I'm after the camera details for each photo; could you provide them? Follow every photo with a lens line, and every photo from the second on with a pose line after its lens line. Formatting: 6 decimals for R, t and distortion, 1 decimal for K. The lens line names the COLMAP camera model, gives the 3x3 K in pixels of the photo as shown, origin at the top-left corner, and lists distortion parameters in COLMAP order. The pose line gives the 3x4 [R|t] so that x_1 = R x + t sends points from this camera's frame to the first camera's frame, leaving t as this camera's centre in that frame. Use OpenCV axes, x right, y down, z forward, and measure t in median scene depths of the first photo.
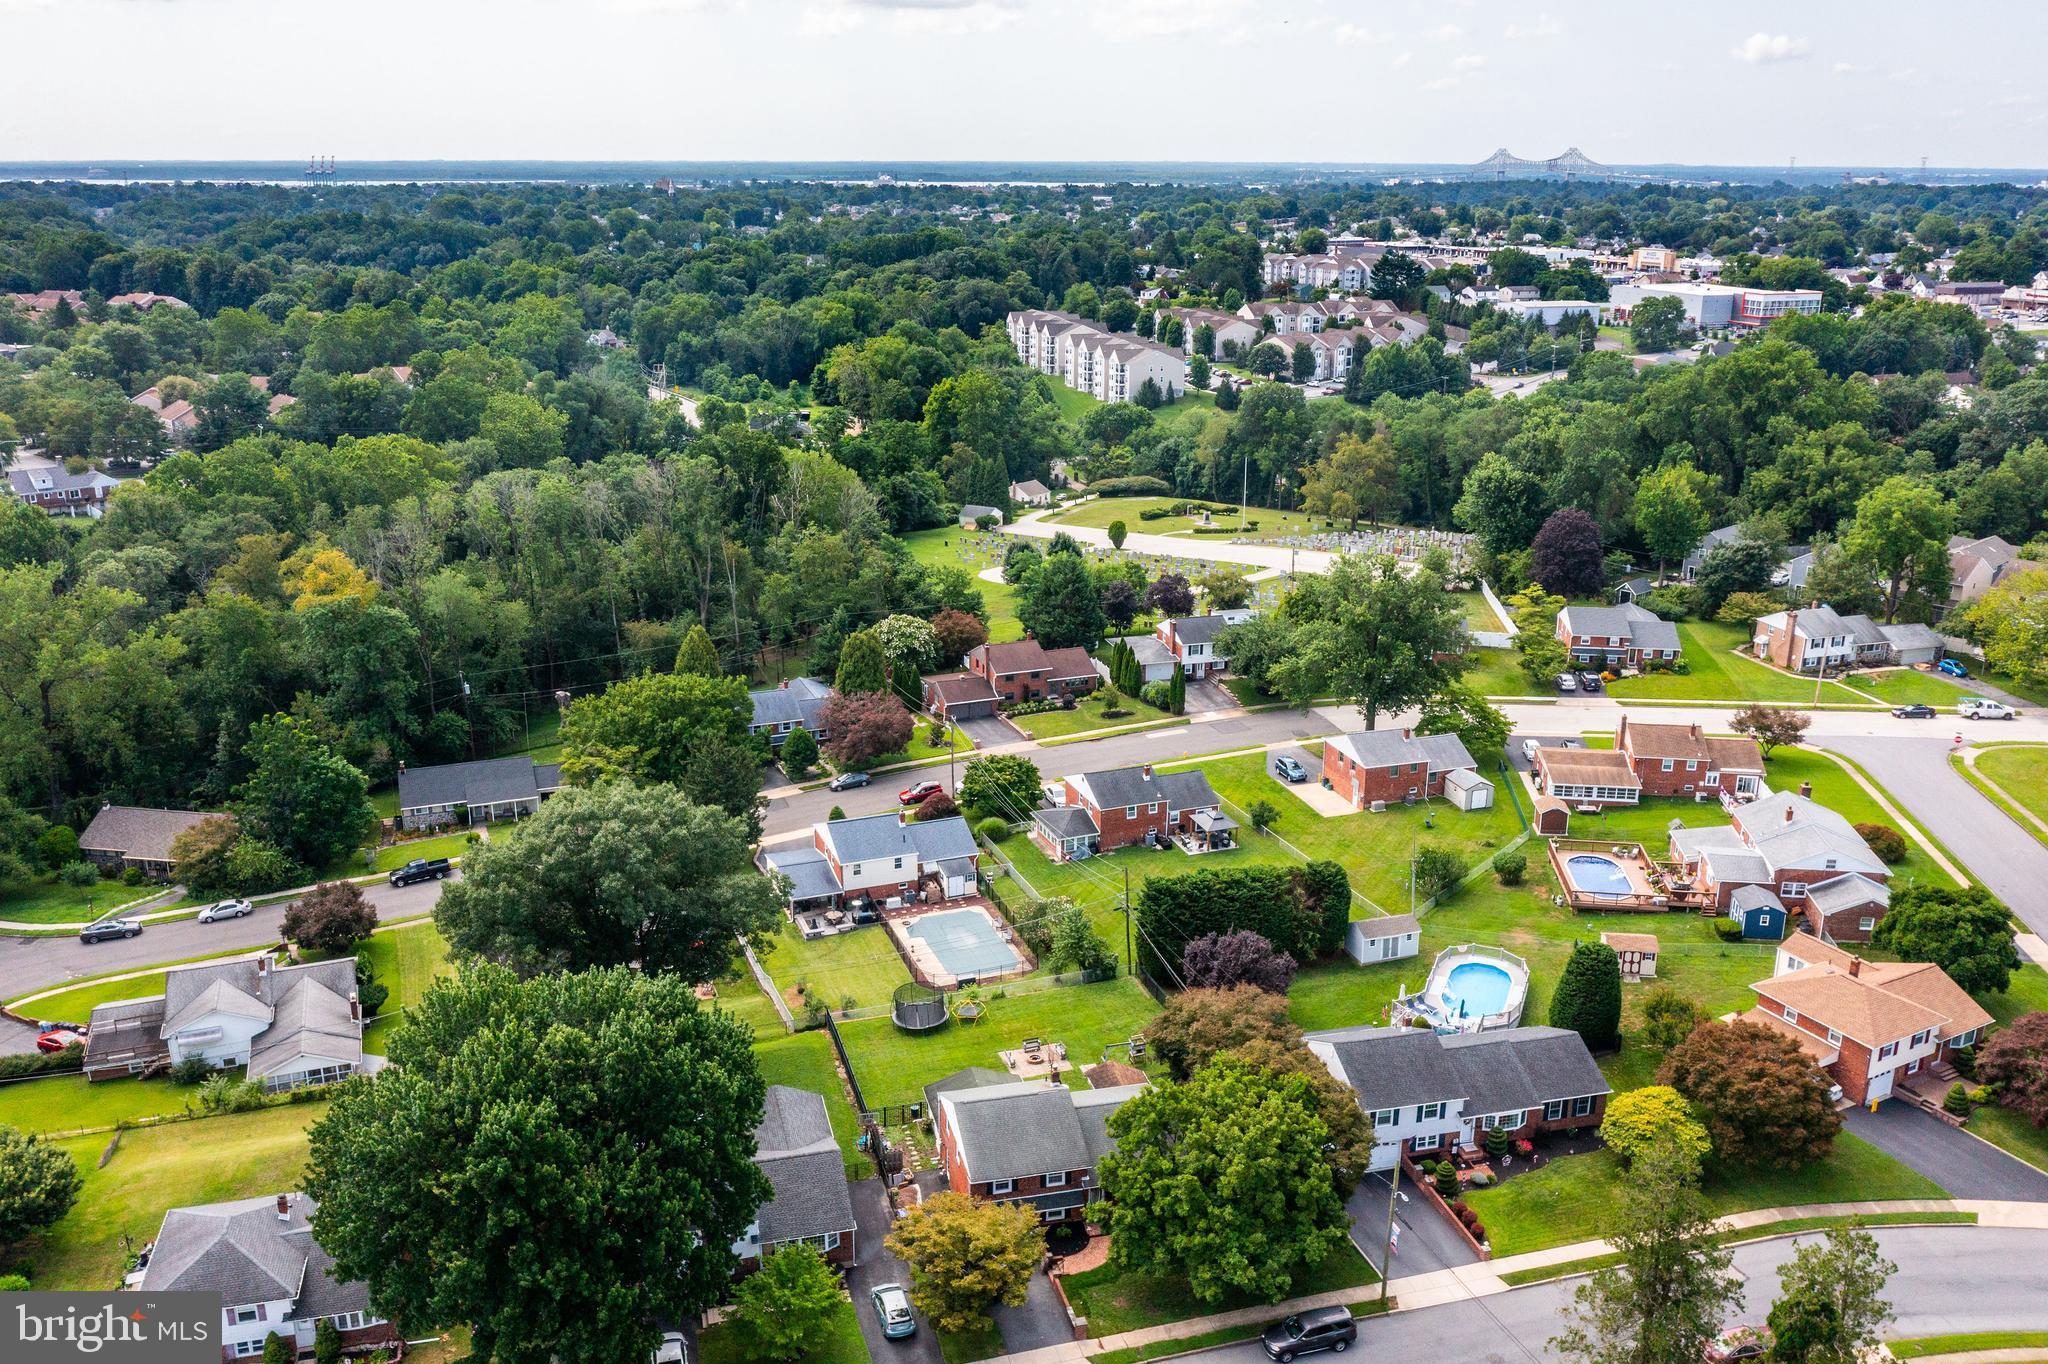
lens RADIAL K [[1626.8, 0, 1024.0], [0, 1626.8, 682.0], [0, 0, 1]] dist [-0.008543, 0.001277]
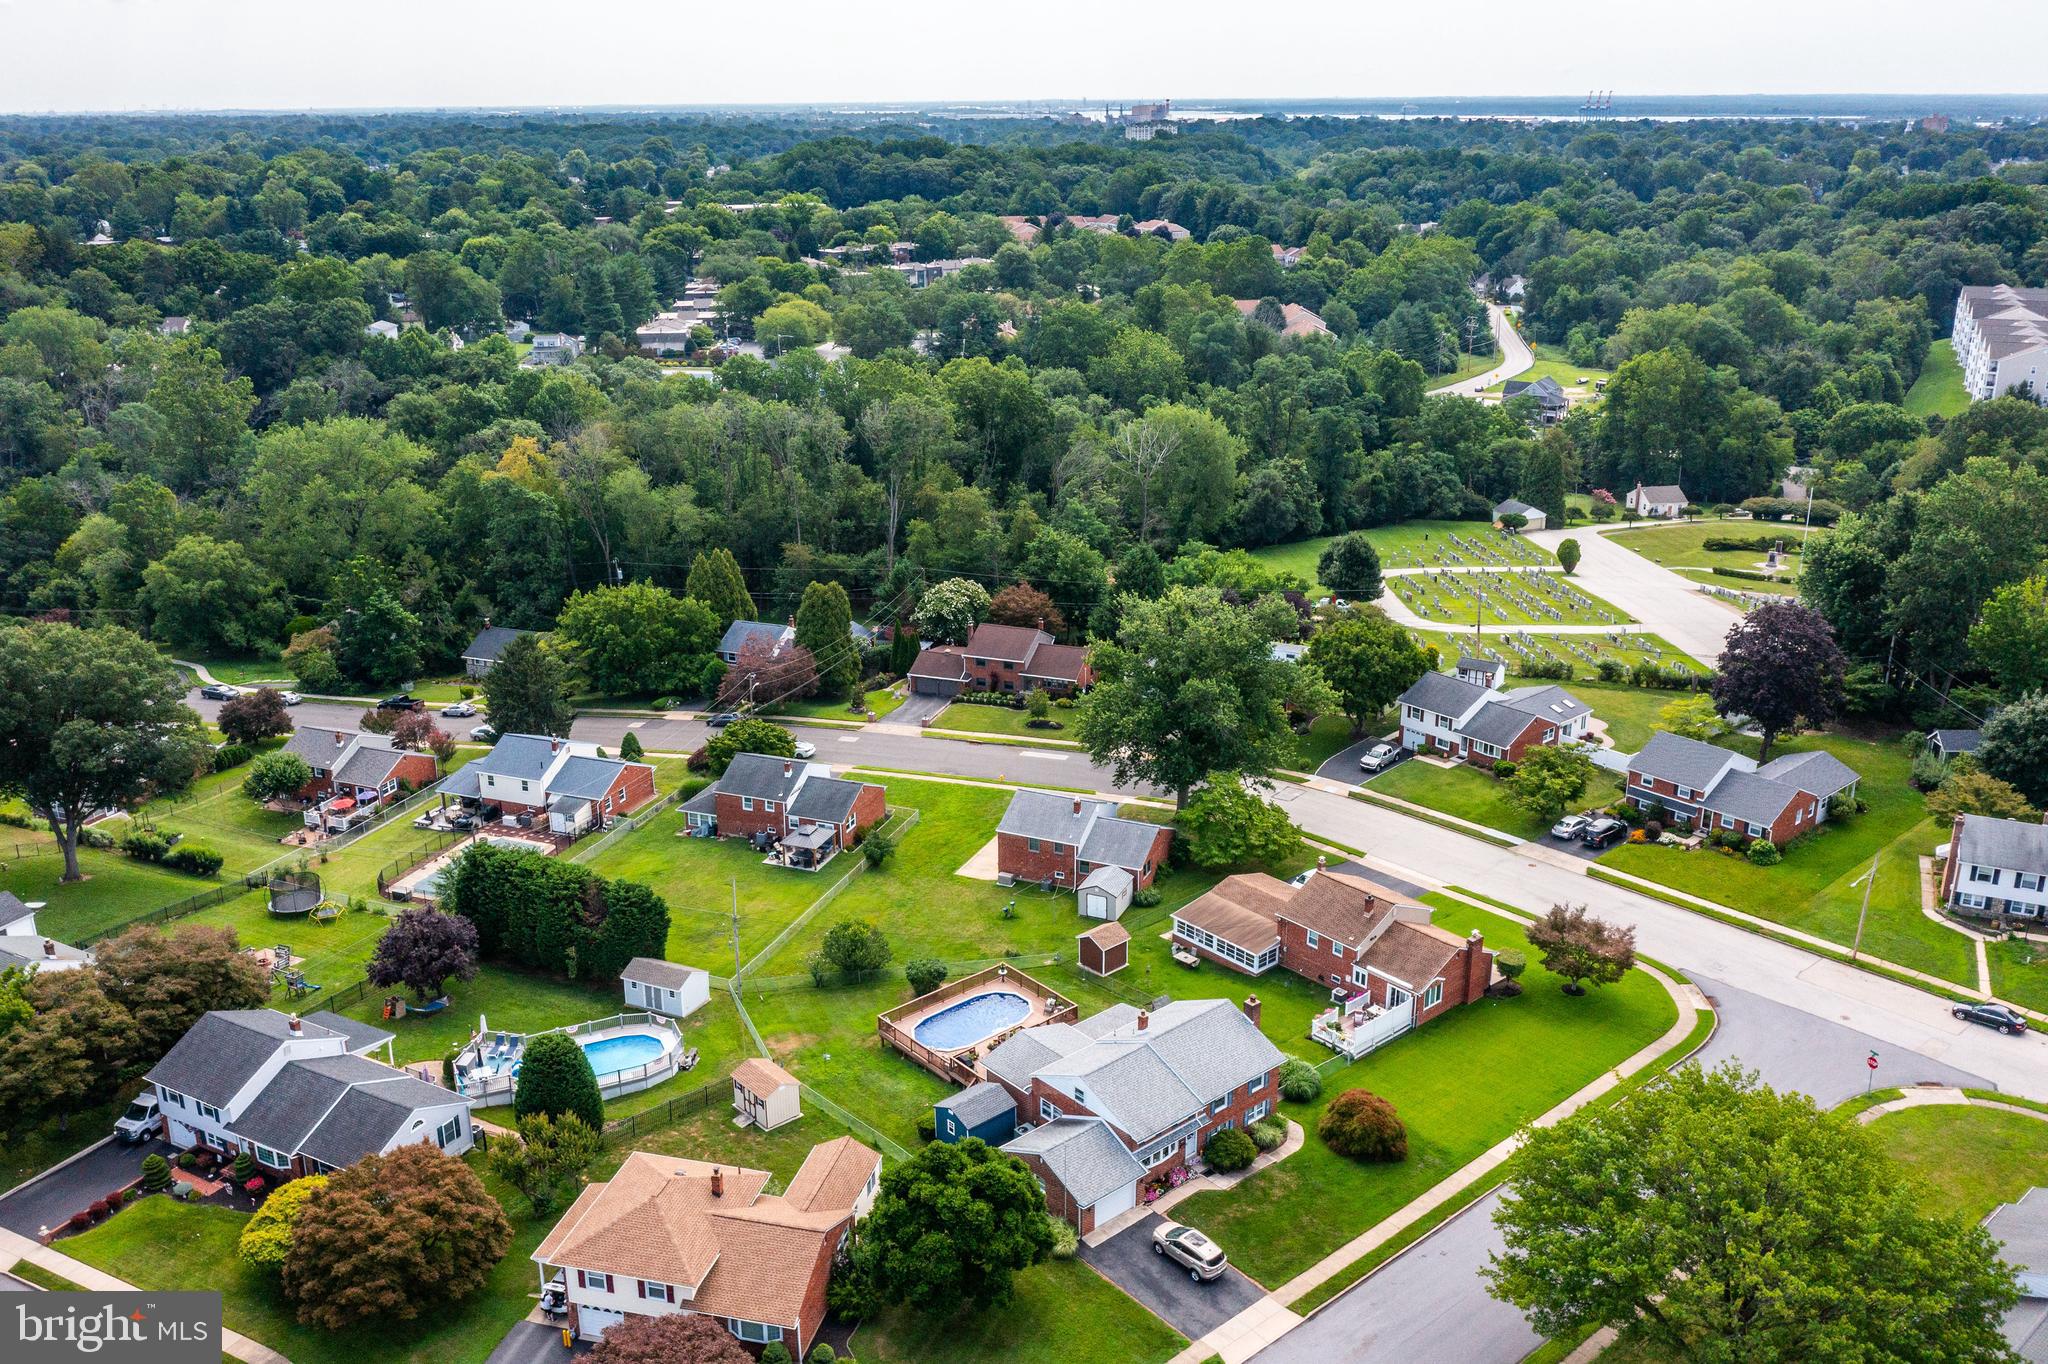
lens RADIAL K [[1672.4, 0, 1024.0], [0, 1672.4, 682.0], [0, 0, 1]] dist [-0.013640, -0.001060]
pose [[0.747287, 0.210059, -0.630427, 0.555119], [-0.192430, 0.976479, 0.097264, -0.080525], [0.636029, 0.048628, 0.770131, 0.253313]]
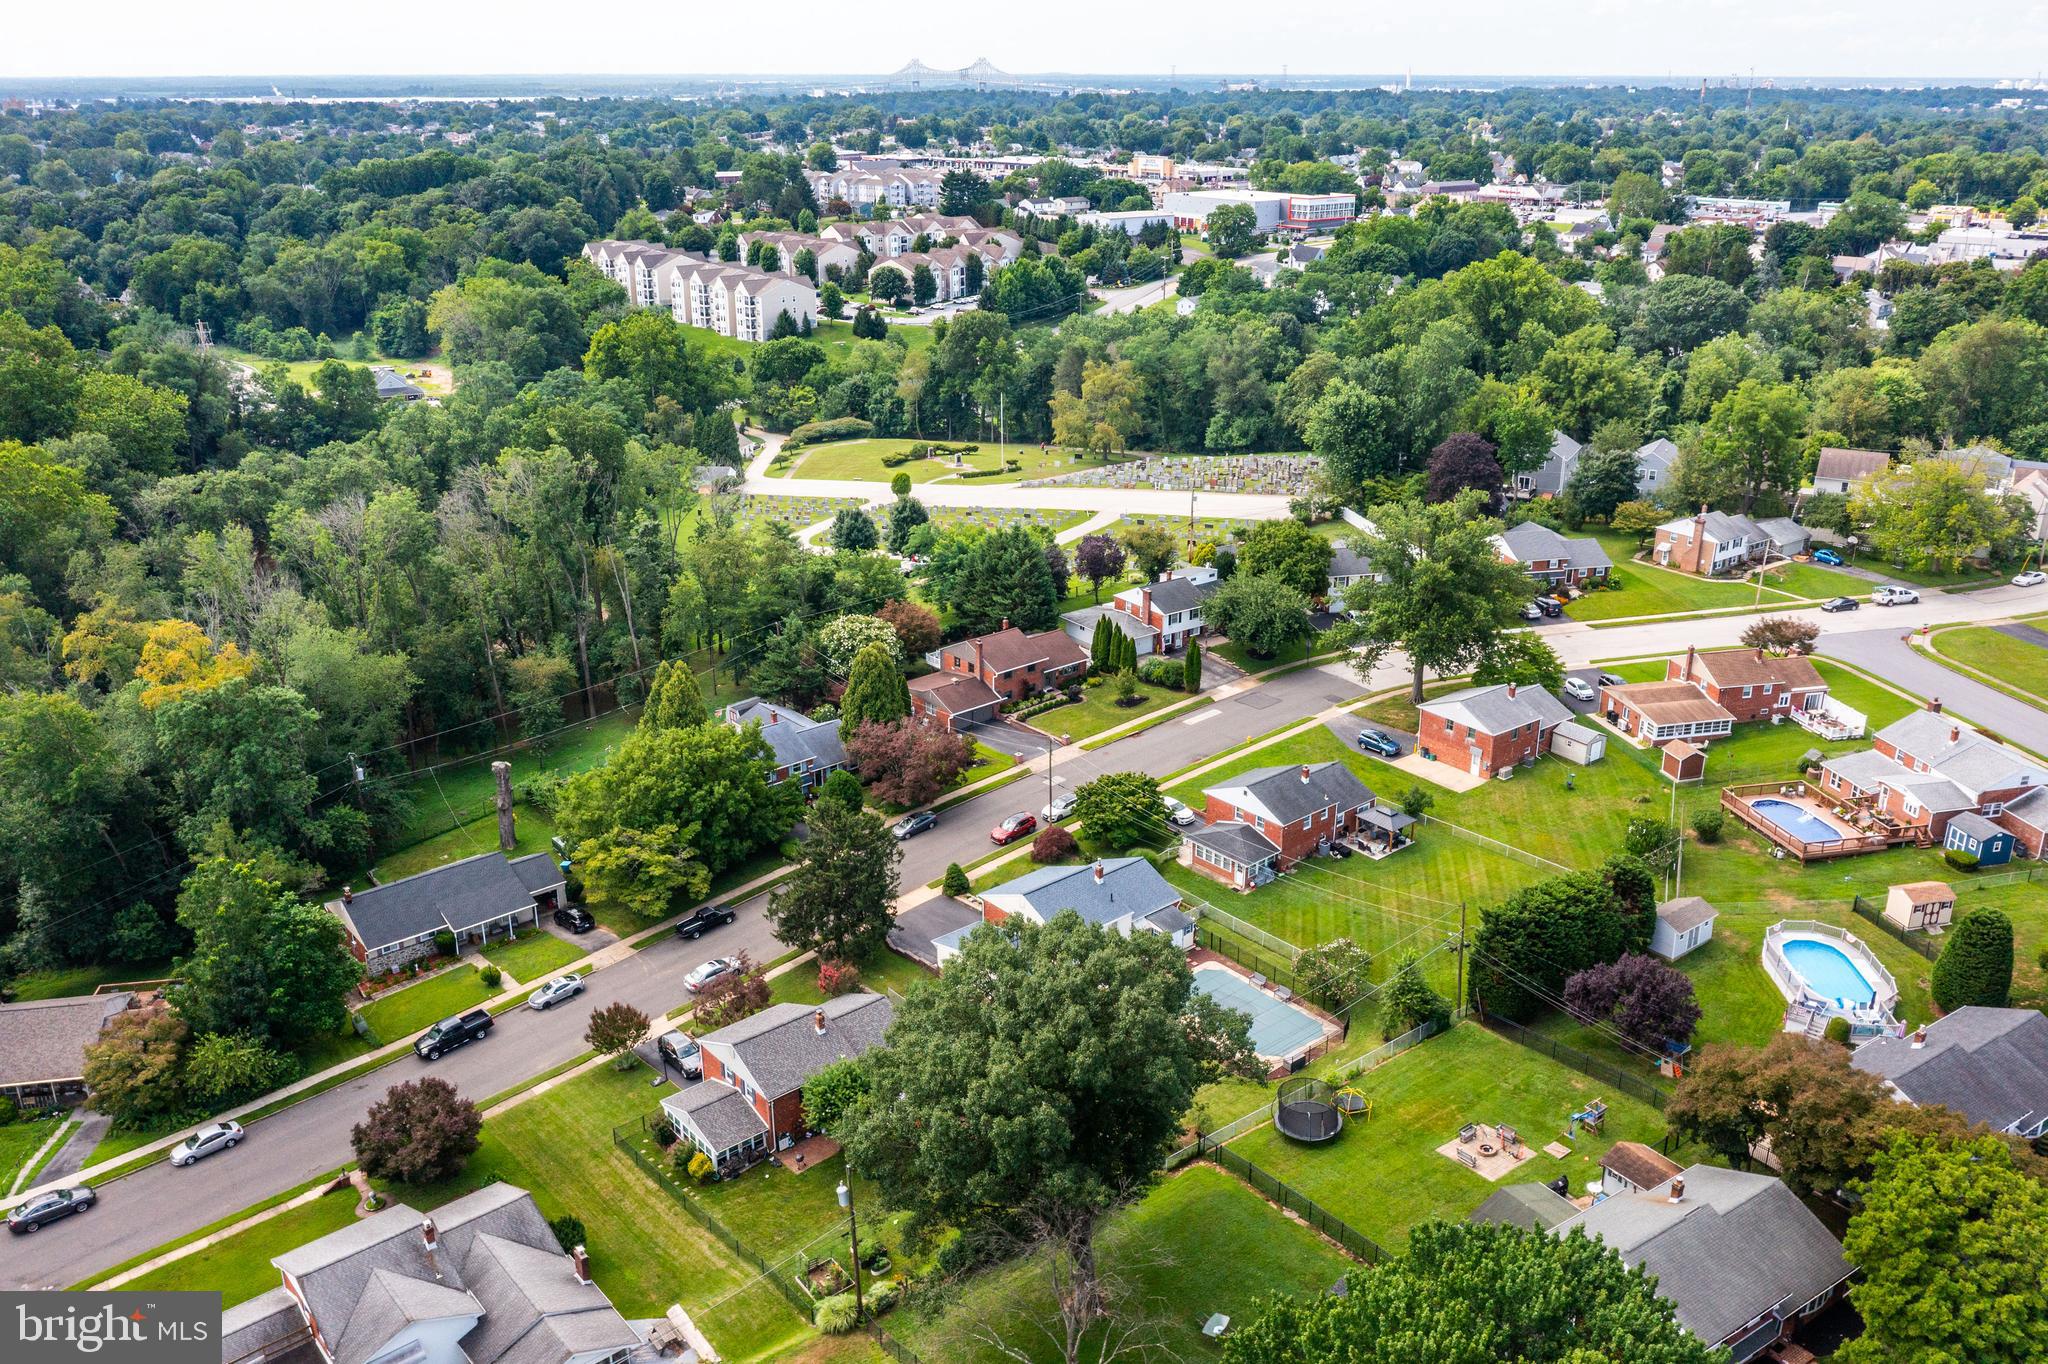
lens RADIAL K [[1608.5, 0, 1018.4], [0, 1608.5, 671.1], [0, 0, 1]] dist [-0.006329, -0.005557]
pose [[0.942312, -0.120828, 0.312167, -0.249858], [0.106091, 0.992305, 0.063835, -0.054048], [-0.317478, -0.027035, 0.947880, 0.151759]]
